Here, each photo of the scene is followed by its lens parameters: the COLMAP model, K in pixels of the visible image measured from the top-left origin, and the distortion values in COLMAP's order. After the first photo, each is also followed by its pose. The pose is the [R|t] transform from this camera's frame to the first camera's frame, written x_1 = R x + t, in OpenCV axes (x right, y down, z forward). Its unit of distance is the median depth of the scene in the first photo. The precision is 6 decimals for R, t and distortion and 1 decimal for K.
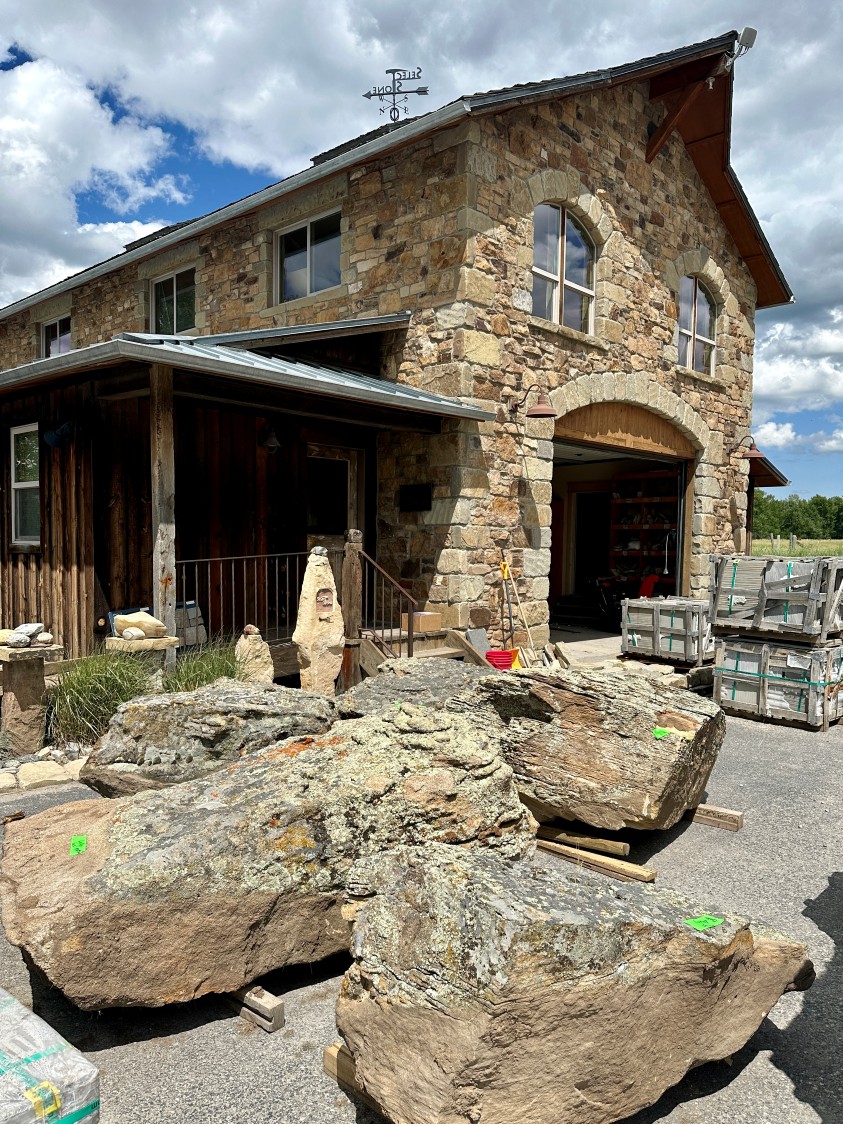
lens RADIAL K [[873.7, 0, 426.3], [0, 873.7, 593.6], [0, 0, 1]] dist [0.082318, -0.105323]
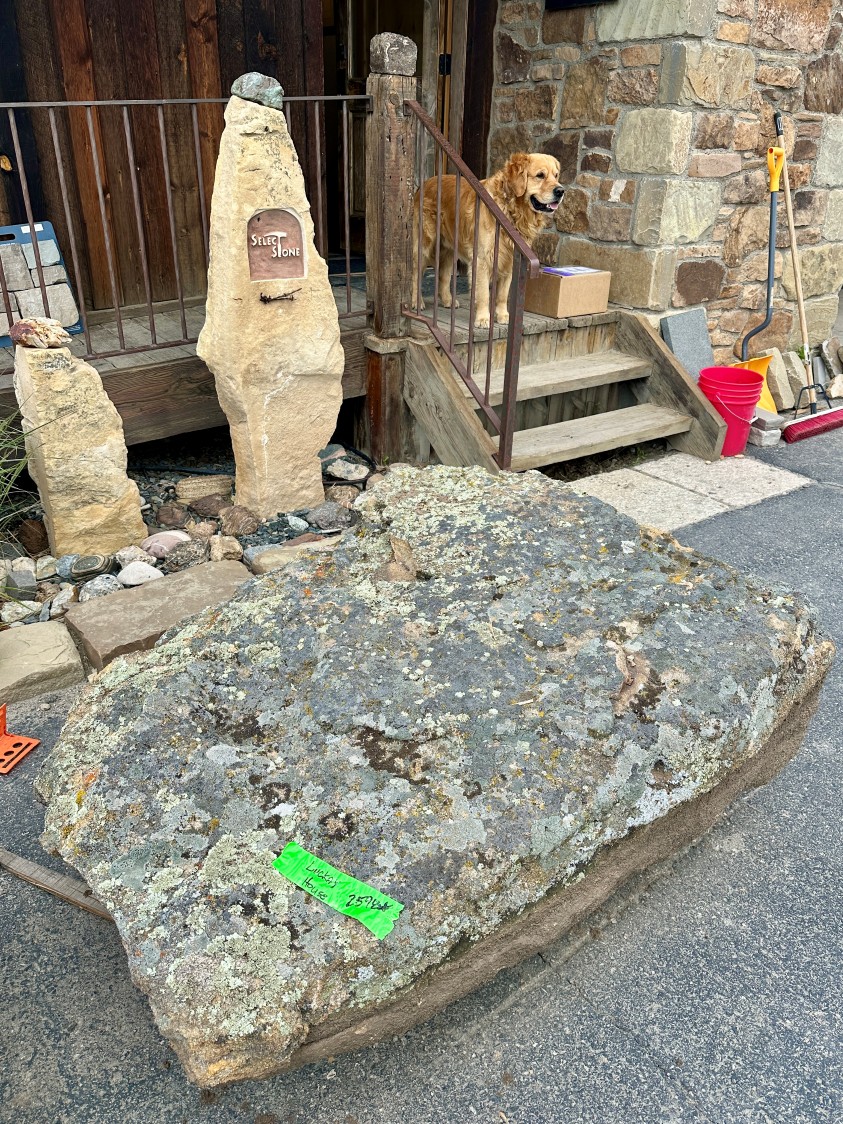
lens RADIAL K [[873.7, 0, 426.3], [0, 873.7, 593.6], [0, 0, 1]] dist [0.082318, -0.105323]
pose [[0.979517, 0.109095, -0.169245, 0.018427], [-0.030395, 0.910989, 0.411309, -0.010769], [0.199053, -0.397740, 0.895645, 0.501476]]
